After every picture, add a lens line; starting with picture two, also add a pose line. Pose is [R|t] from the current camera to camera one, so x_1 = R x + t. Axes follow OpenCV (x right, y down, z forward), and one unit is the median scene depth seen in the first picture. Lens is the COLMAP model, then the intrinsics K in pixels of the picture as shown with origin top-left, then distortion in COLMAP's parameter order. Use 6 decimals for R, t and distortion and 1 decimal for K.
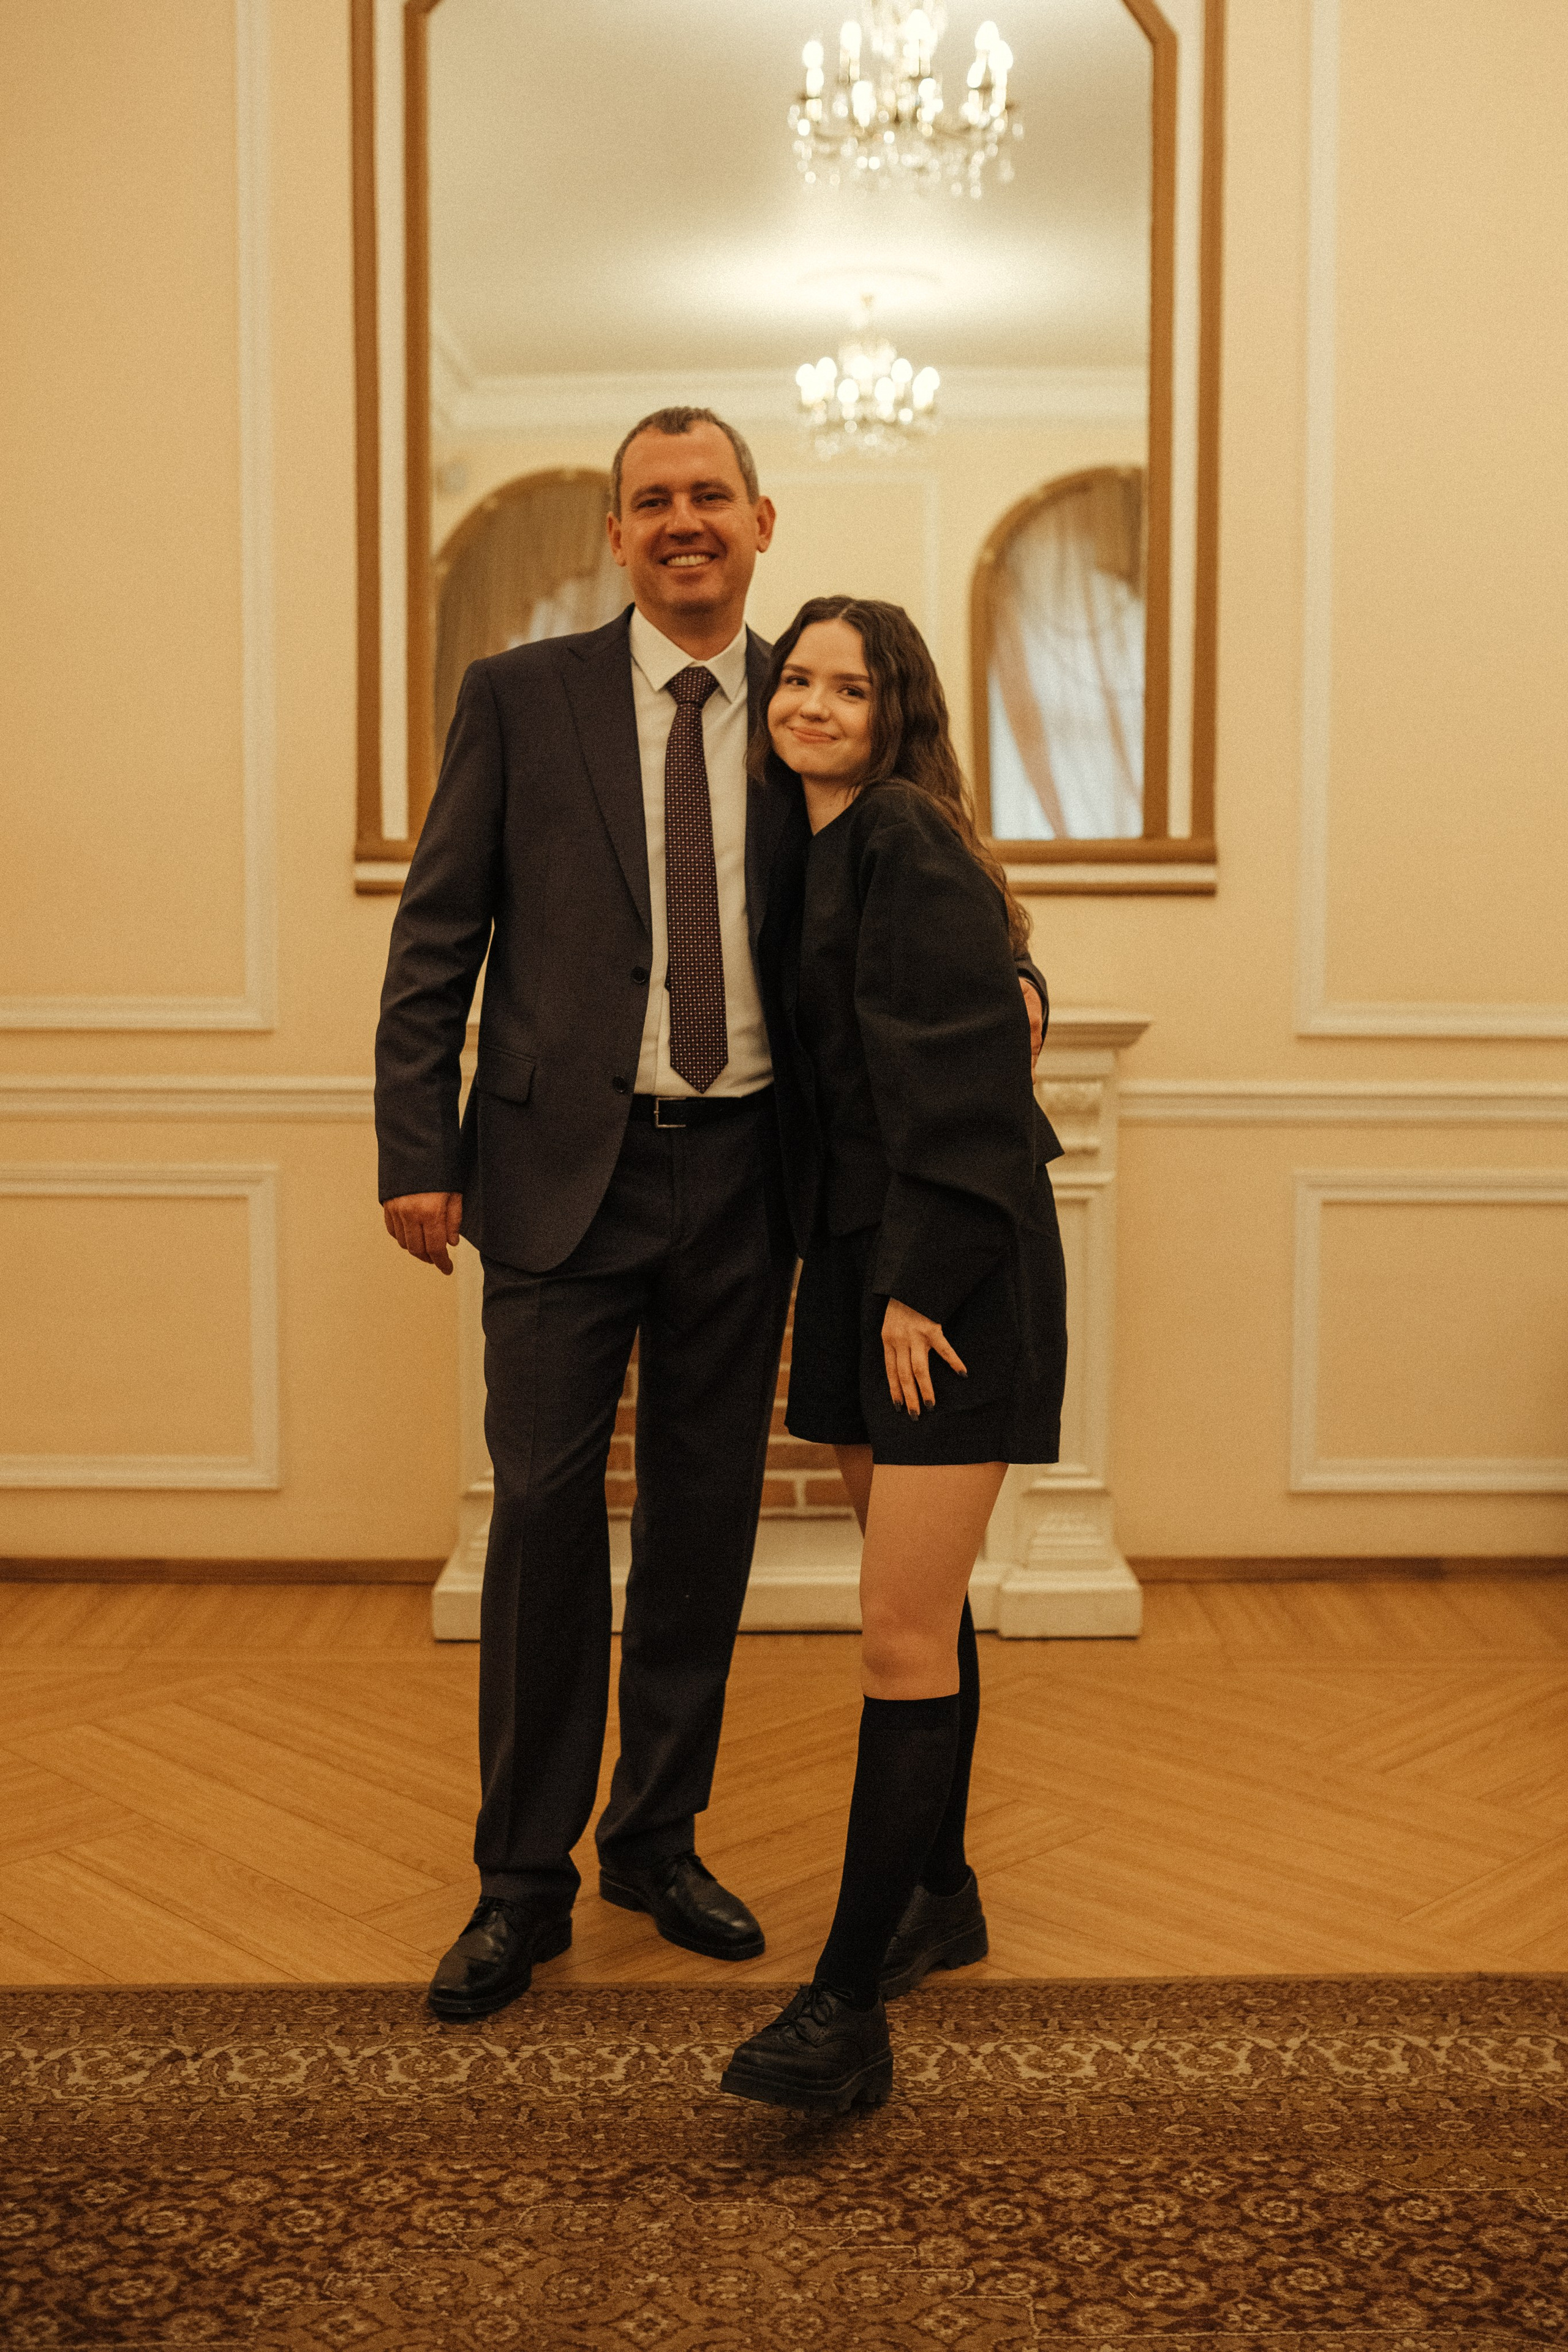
lens RADIAL K [[2214.1, 0, 784.0], [0, 2214.1, 1176.0], [0, 0, 1]] dist [-0.069987, 0.099242]
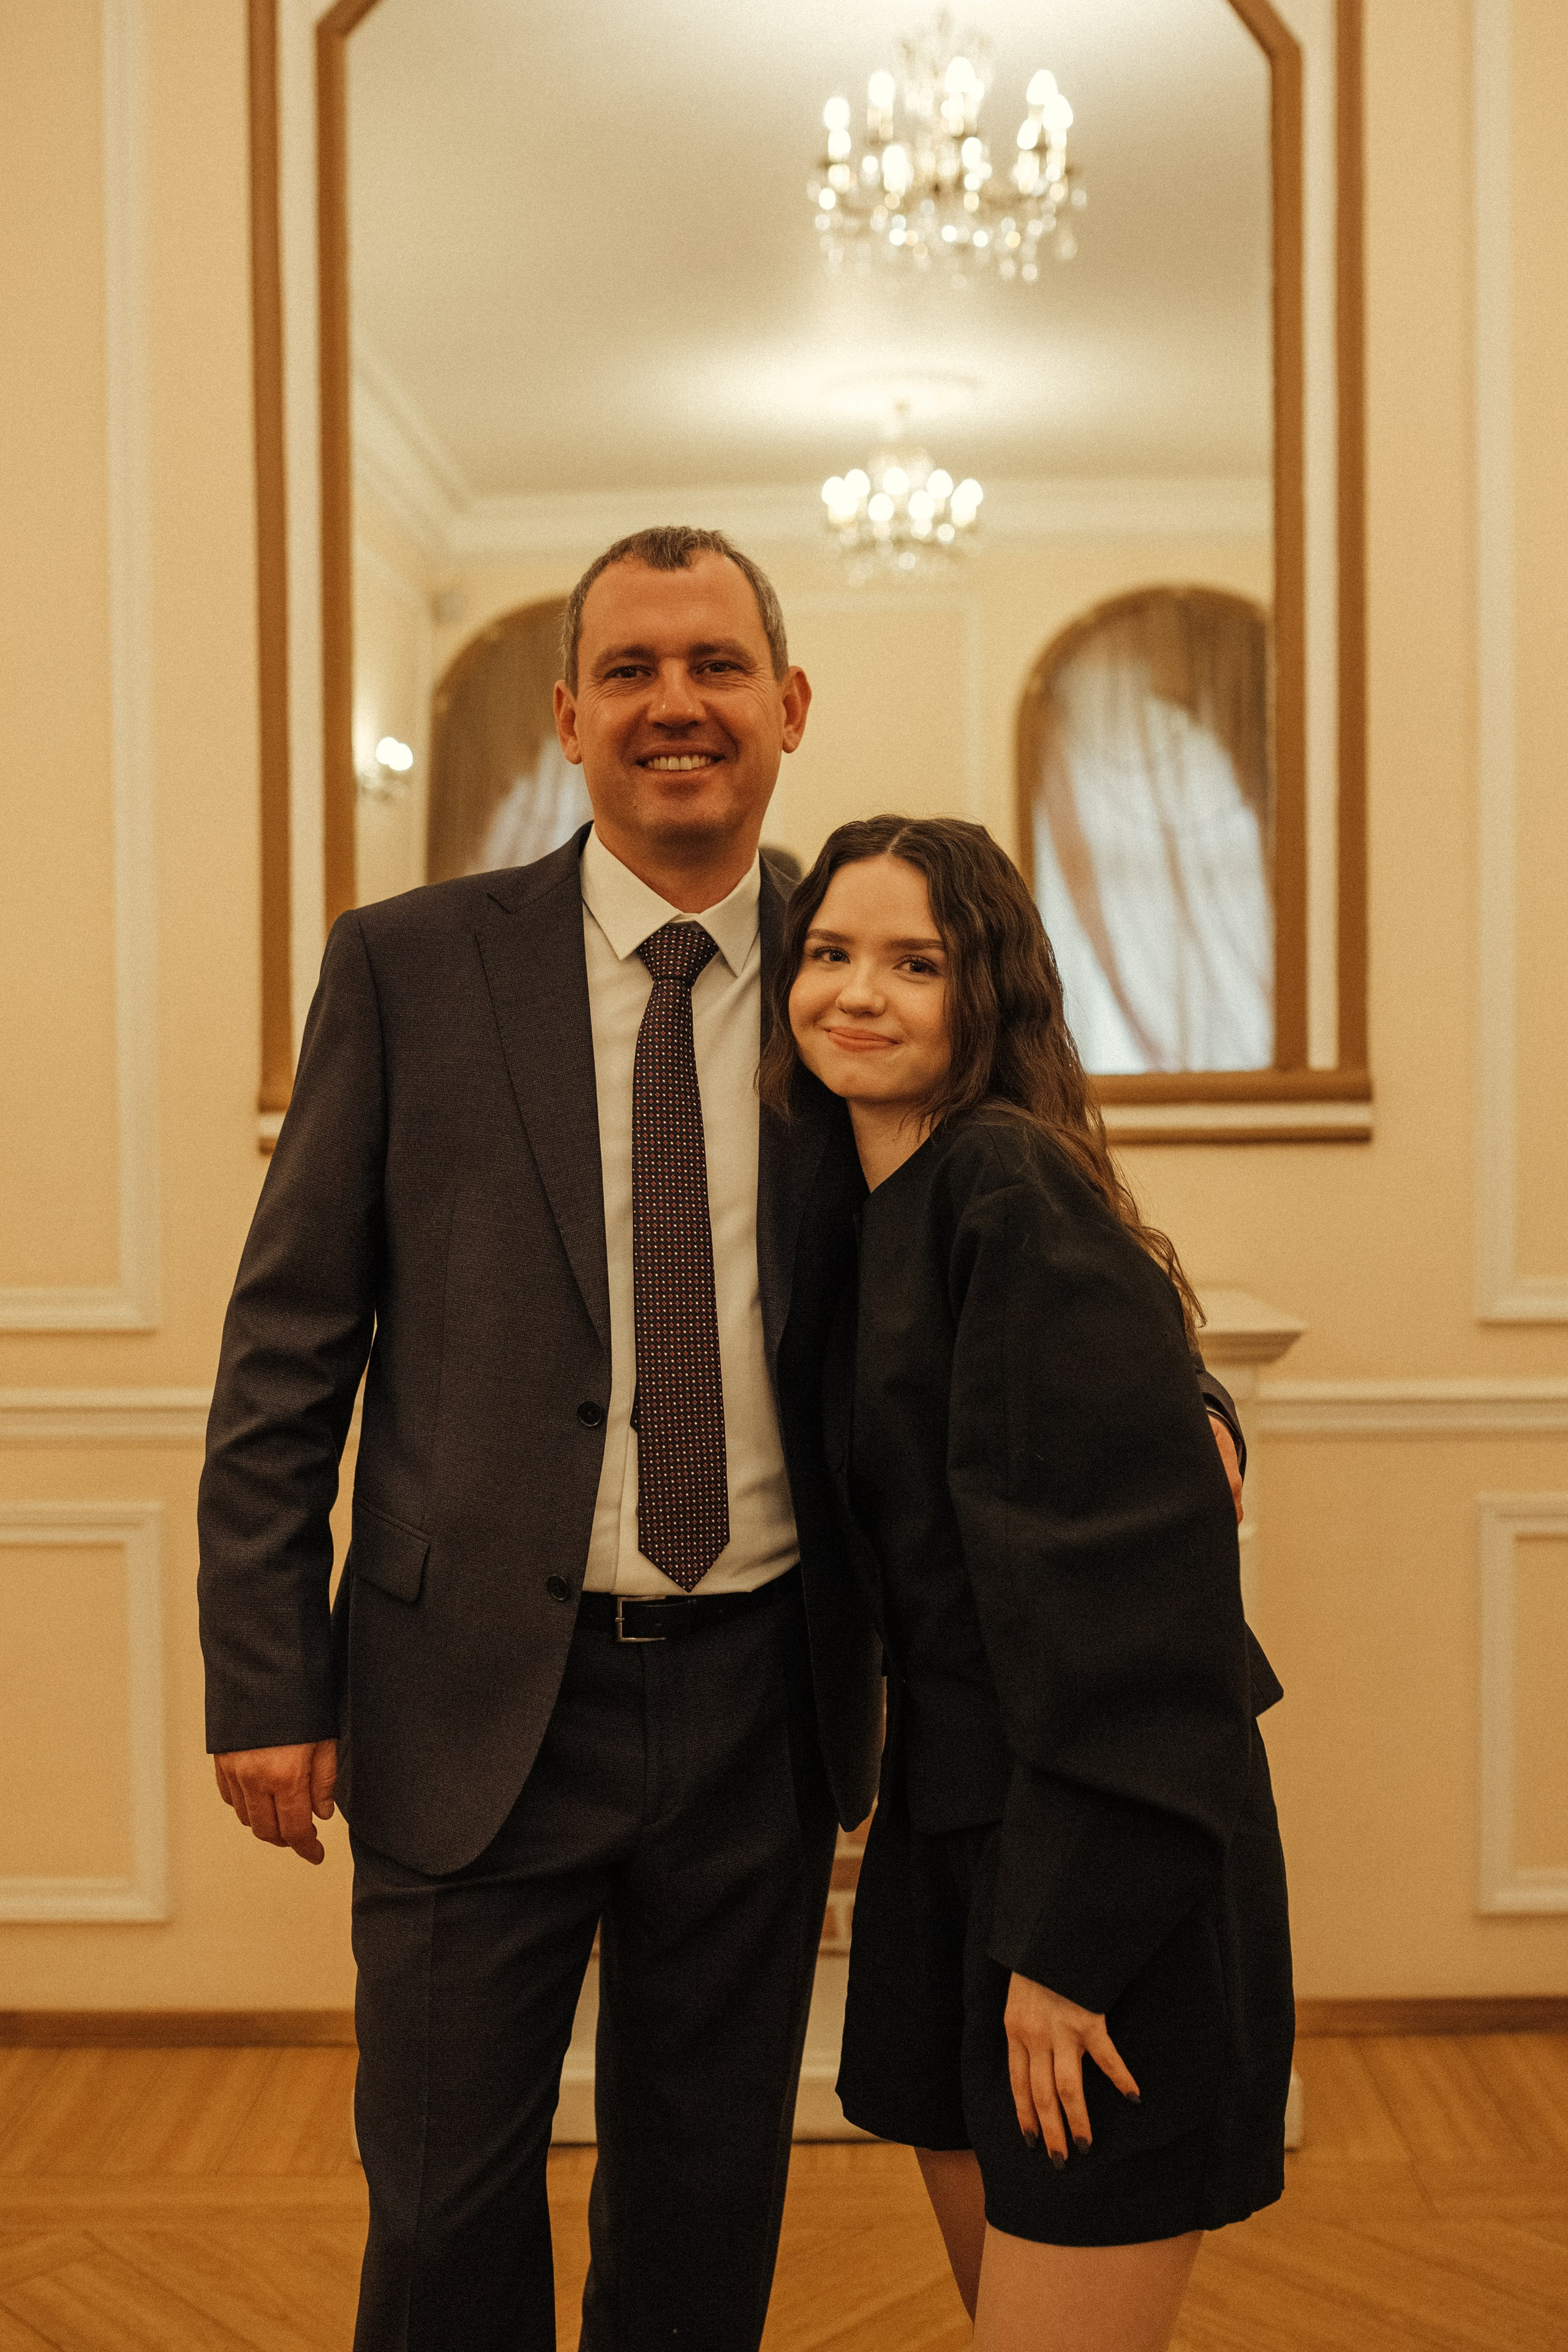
lens RADIAL K [[2423.1, 0, 803.7], [0, 2423.1, 1248.7], [0, 0, 1]] dist [-0.007048, -0.027028]
pose [[0.999922, -0.011381, -0.005223, 0.000508], [0.011127, 0.998863, -0.046350, -0.086175], [0.005745, 0.046288, 0.998912, 0.247168]]
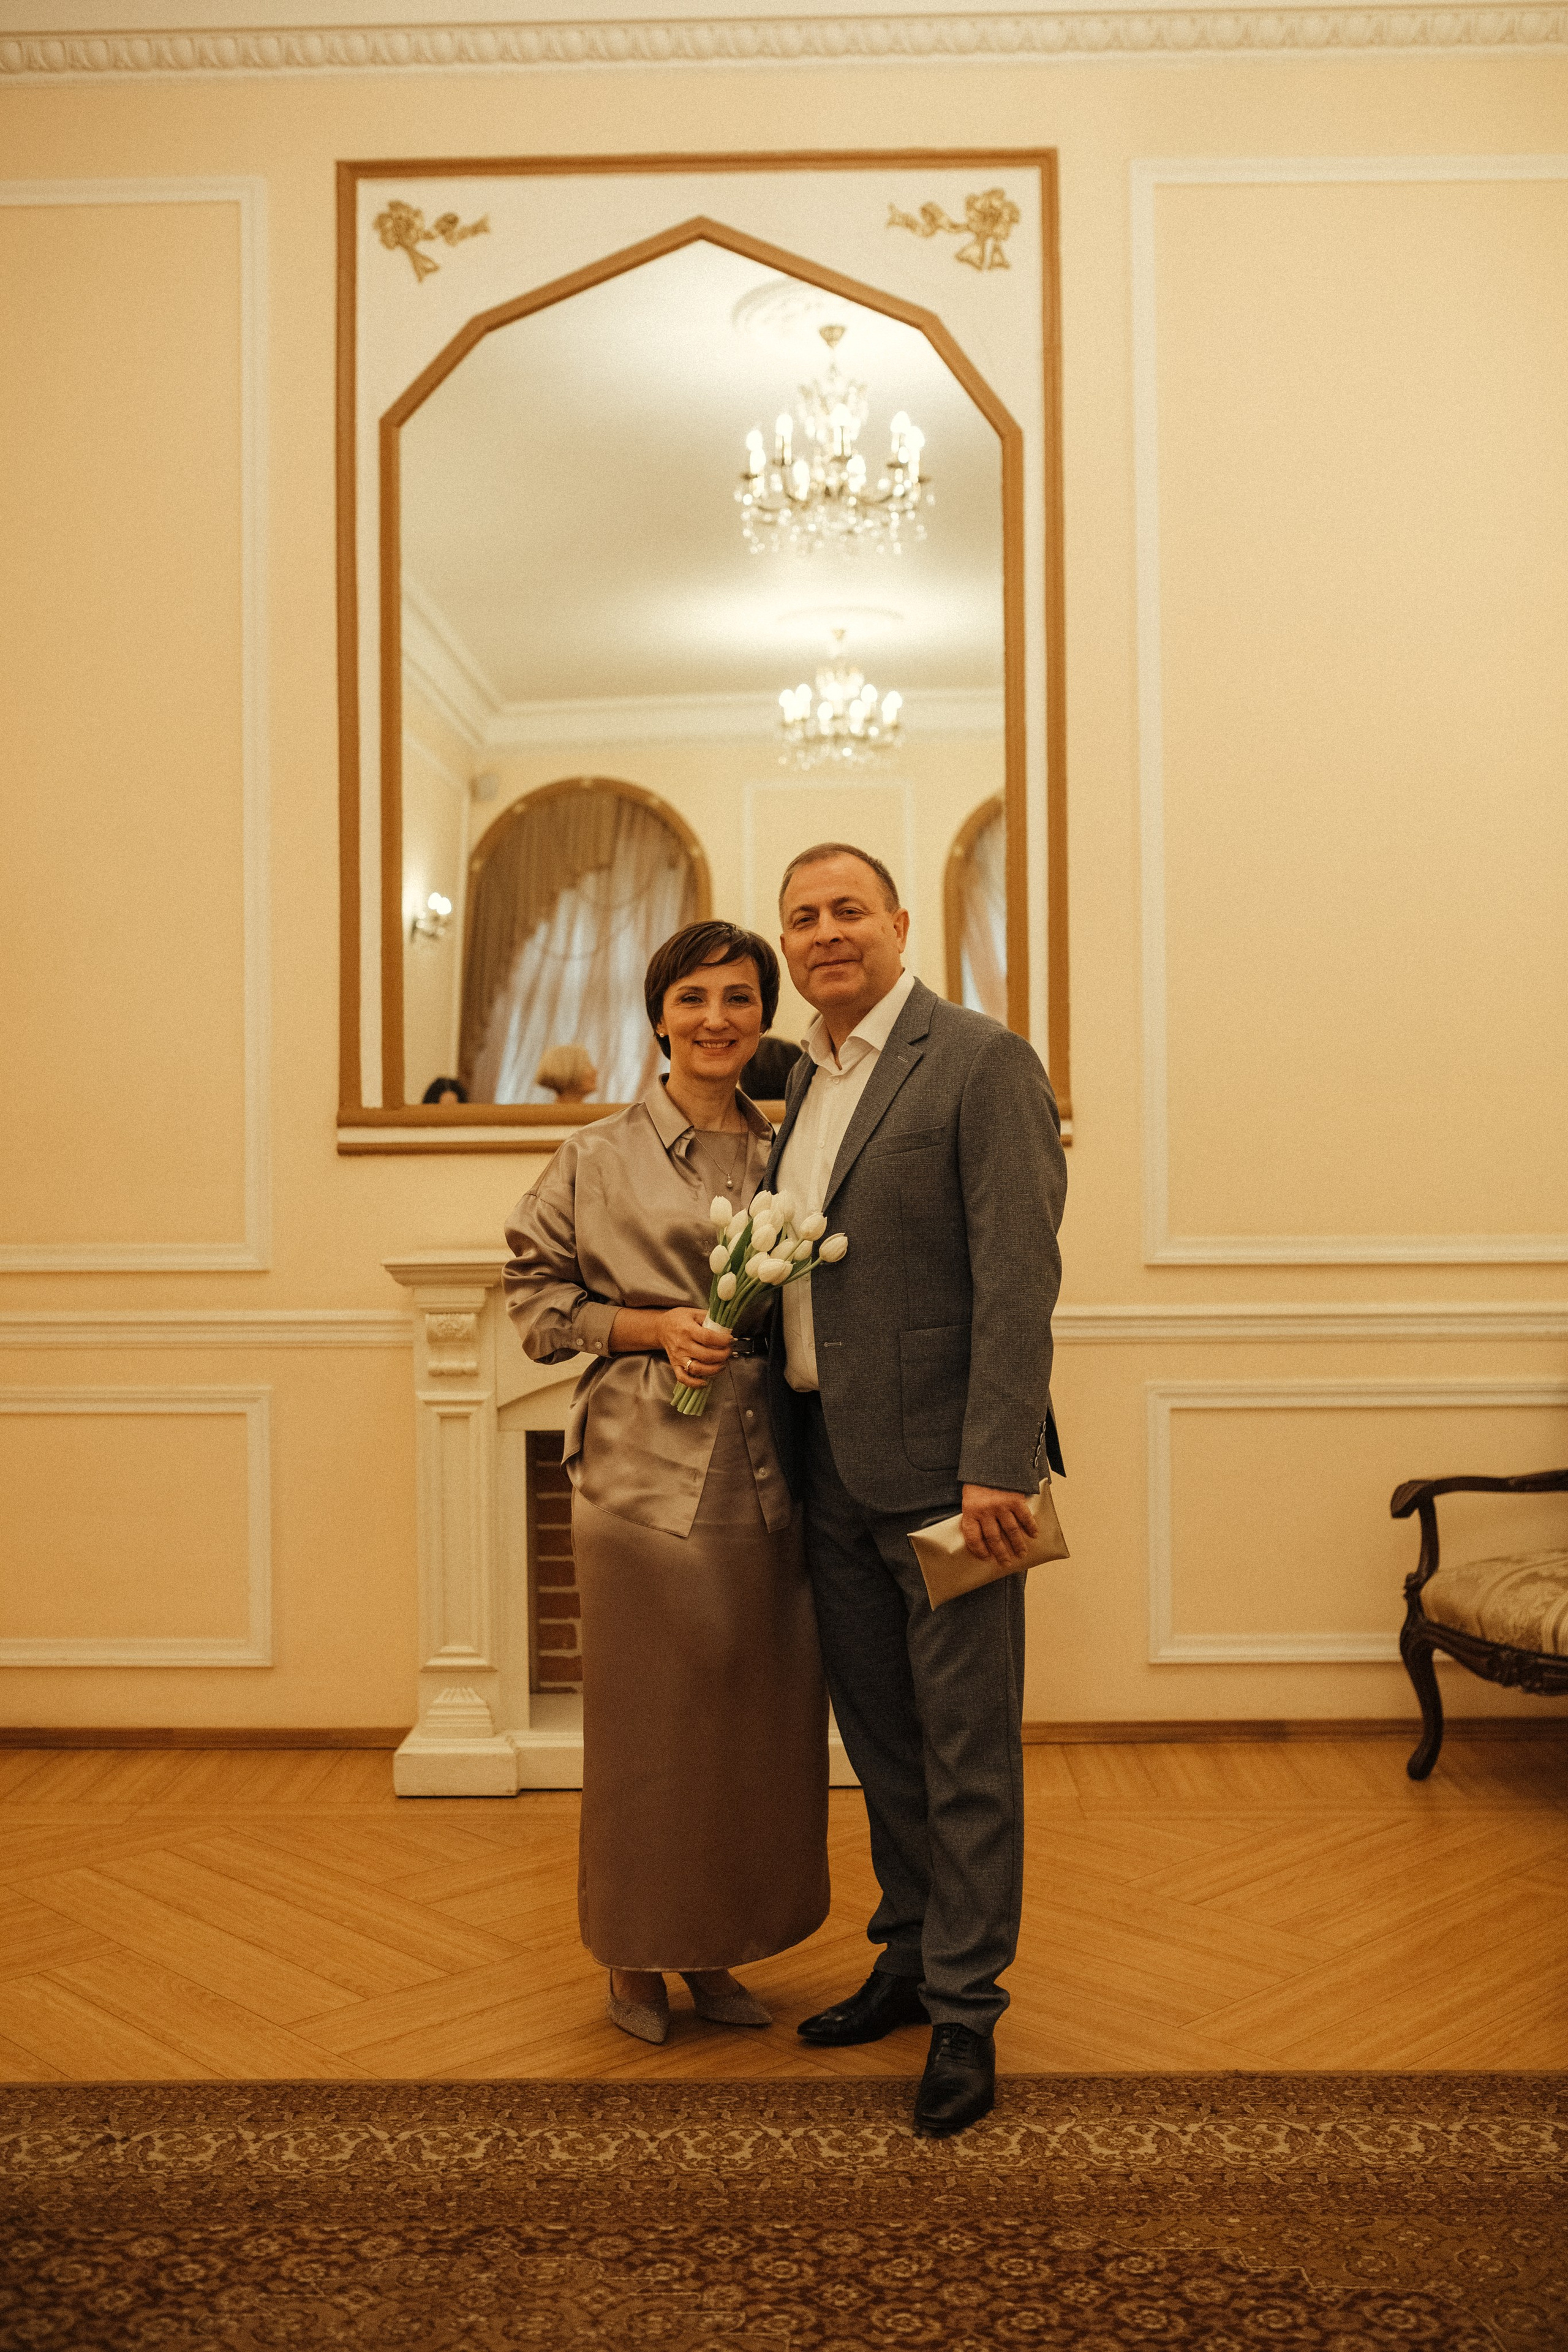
lens RADIAL K [[1960.3, 0, 736.4], [0, 1960.3, 1247.5], [0, 0, 1]] dist [-0.043988, 0.058741]
pose [[0.999658, -0.011390, -0.023529, 0.069135], [0.009599, 0.997145, -0.074897, 0.003431], [0.024315, 0.074645, 0.996914, -0.054600]]
